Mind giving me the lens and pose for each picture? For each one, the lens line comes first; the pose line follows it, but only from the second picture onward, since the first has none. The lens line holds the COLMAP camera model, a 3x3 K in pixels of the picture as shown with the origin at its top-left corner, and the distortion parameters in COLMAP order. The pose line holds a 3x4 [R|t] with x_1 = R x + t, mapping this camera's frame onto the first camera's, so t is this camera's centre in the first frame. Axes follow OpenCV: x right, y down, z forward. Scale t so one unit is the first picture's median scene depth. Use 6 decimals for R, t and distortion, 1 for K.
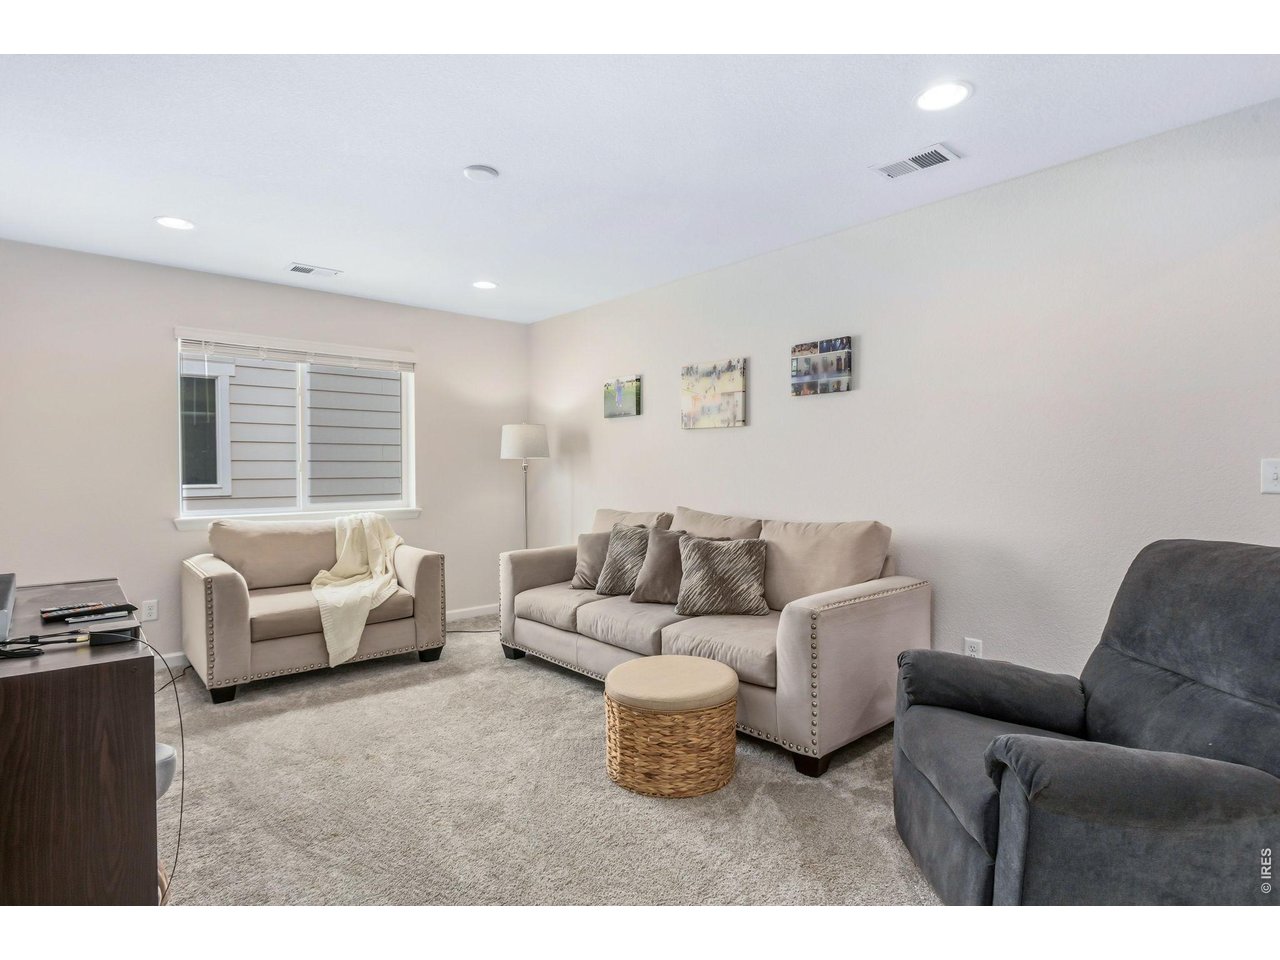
lens RADIAL K [[579.6, 0, 640.0], [0, 579.6, 480.0], [0, 0, 1]] dist [0.002856, 0.001119]
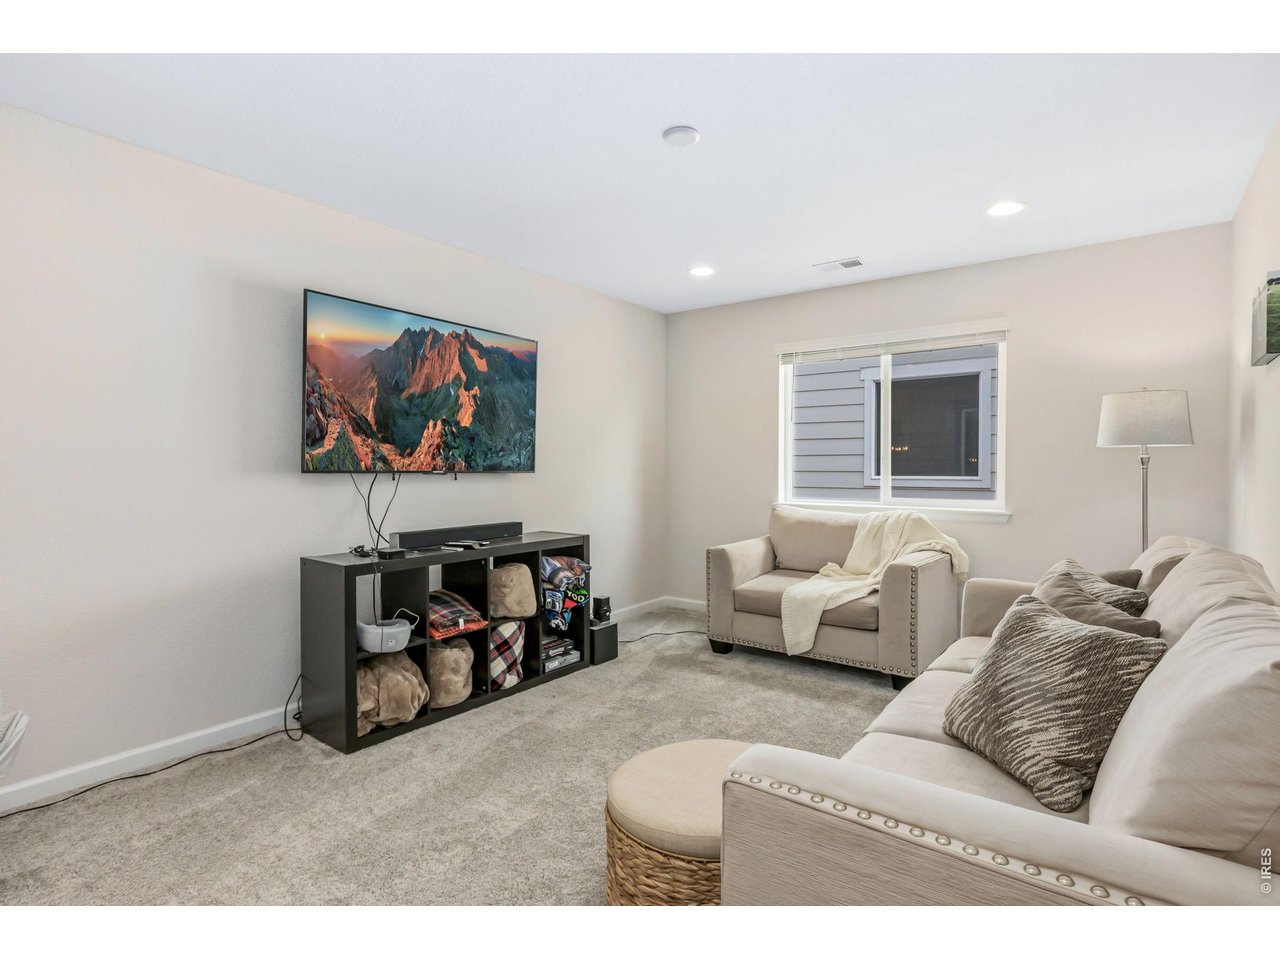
lens RADIAL K [[597.6, 0, 640.0], [0, 597.6, 480.0], [0, 0, 1]] dist [0.000997, 0.000252]
pose [[0.305093, 0.030360, -0.951838, 0.380842], [-0.018811, 0.999489, 0.025850, -0.009714], [0.952137, 0.010018, 0.305508, 0.412156]]
